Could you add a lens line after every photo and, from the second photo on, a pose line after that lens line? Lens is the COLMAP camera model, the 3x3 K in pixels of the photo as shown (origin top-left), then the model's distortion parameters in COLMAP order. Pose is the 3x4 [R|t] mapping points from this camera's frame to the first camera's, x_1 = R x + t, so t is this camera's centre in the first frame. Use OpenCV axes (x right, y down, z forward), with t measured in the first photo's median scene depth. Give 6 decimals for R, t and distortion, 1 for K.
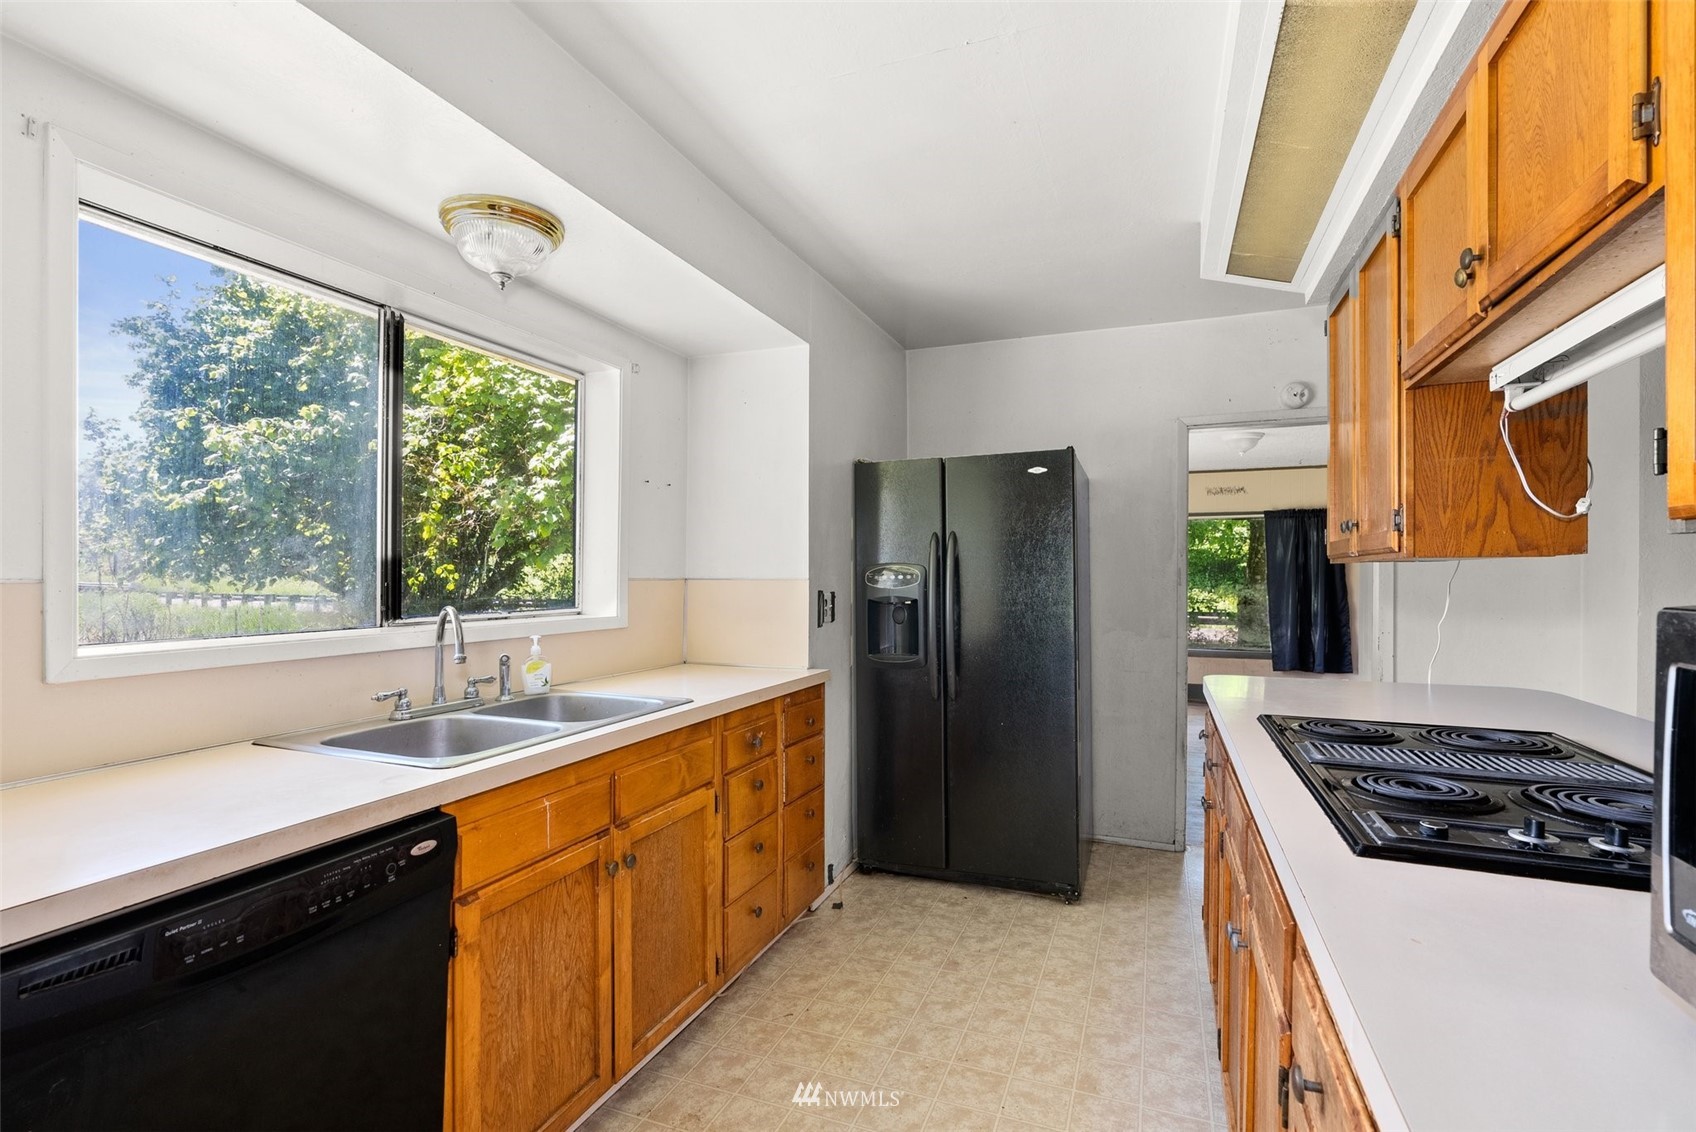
lens RADIAL K [[785.8, 0, 855.0], [0, 785.8, 571.1], [0, 0, 1]] dist [-0.003540, -0.000790]
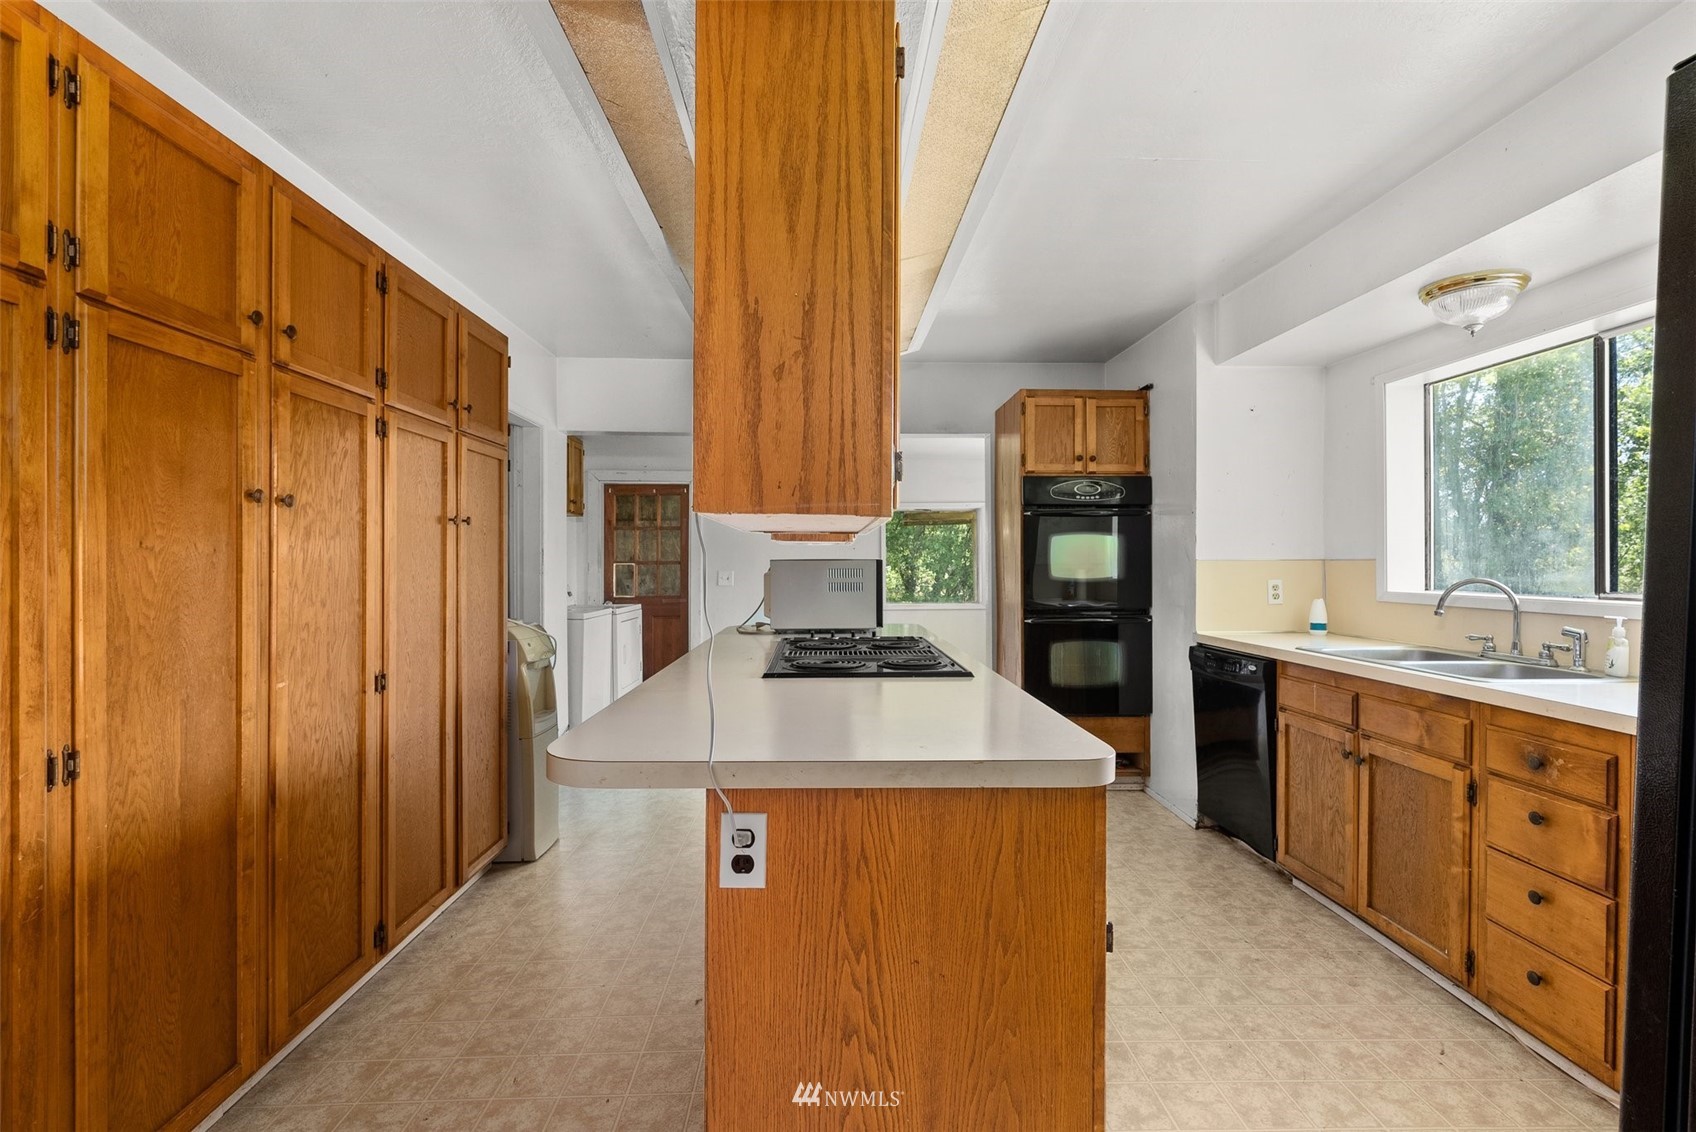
lens RADIAL K [[785.8, 0, 846.5], [0, 785.8, 564.5], [0, 0, 1]] dist [-0.003540, -0.000790]
pose [[-0.920240, -0.005162, -0.391319, 0.863879], [-0.005694, 0.999984, 0.000199, 0.021656], [0.391312, 0.002412, -0.920255, 1.520917]]
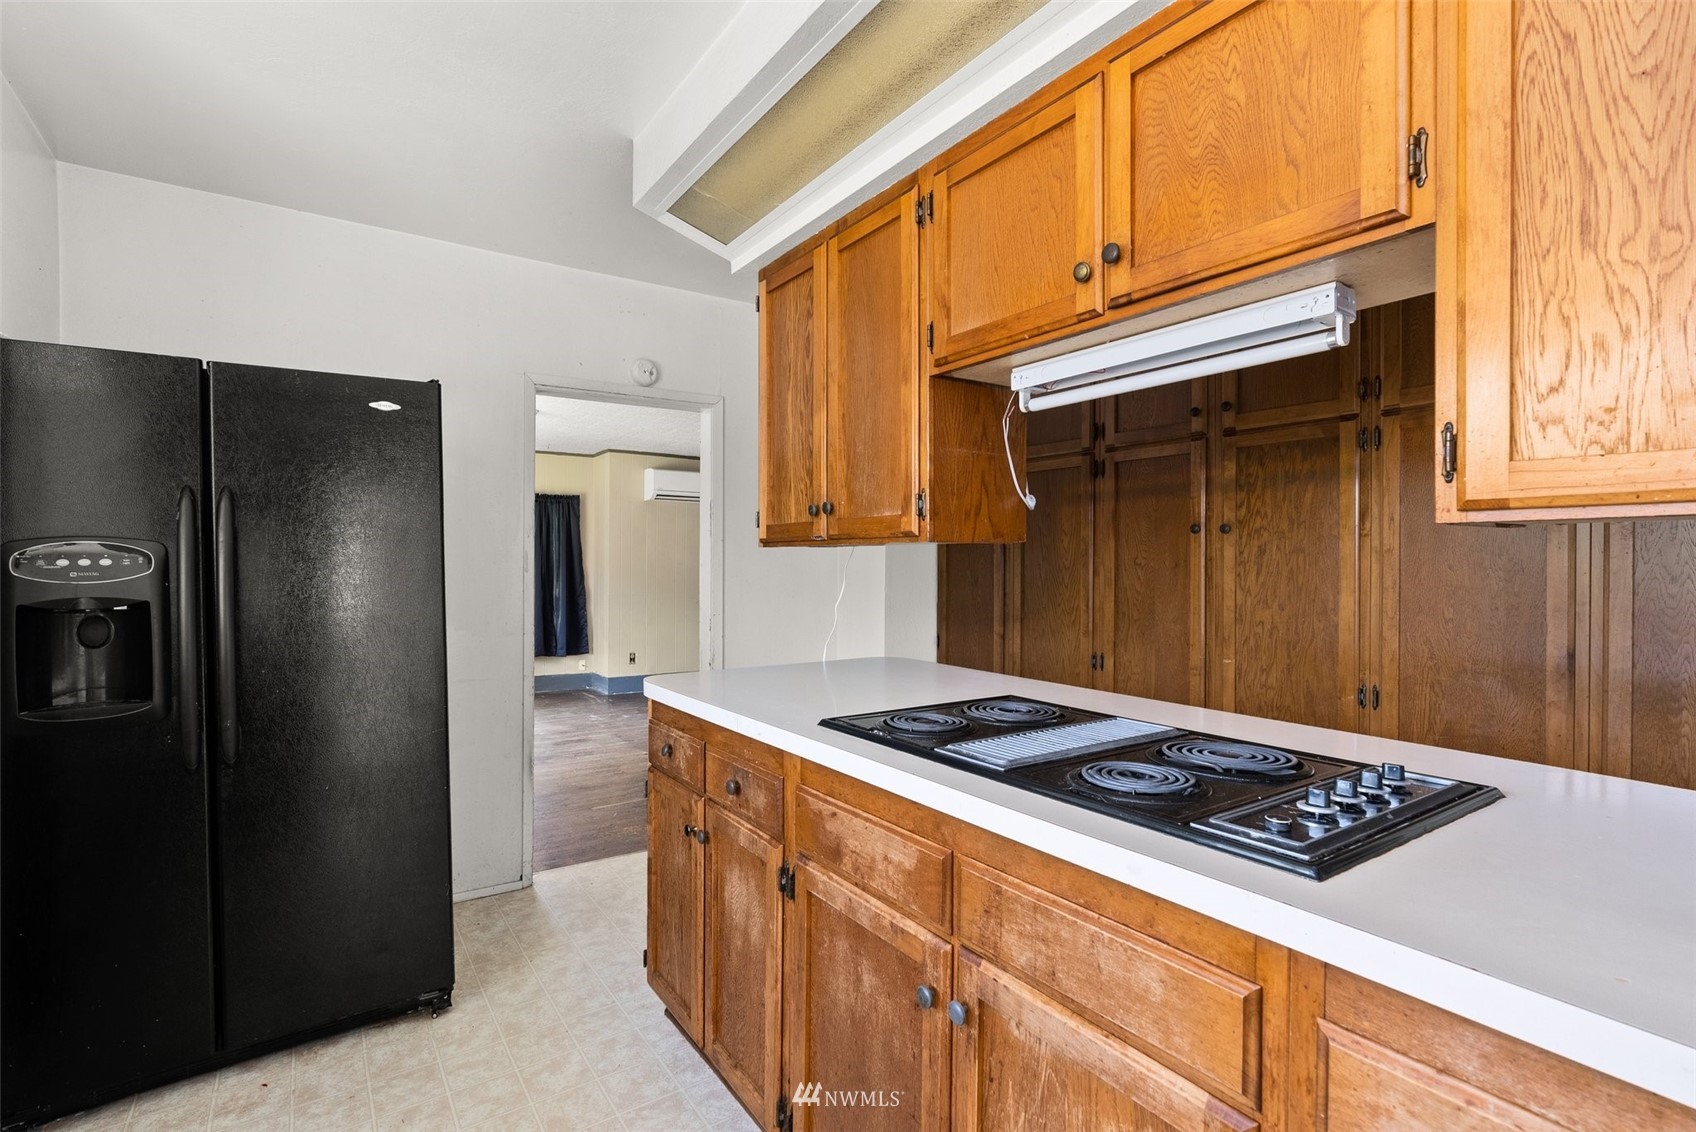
lens RADIAL K [[785.8, 0, 841.2], [0, 785.8, 562.1], [0, 0, 1]] dist [-0.003540, -0.000790]
pose [[0.558399, -0.002257, 0.829569, -0.154745], [-0.003705, 0.999980, 0.005215, 0.003471], [-0.829564, -0.005986, 0.558379, 0.391595]]
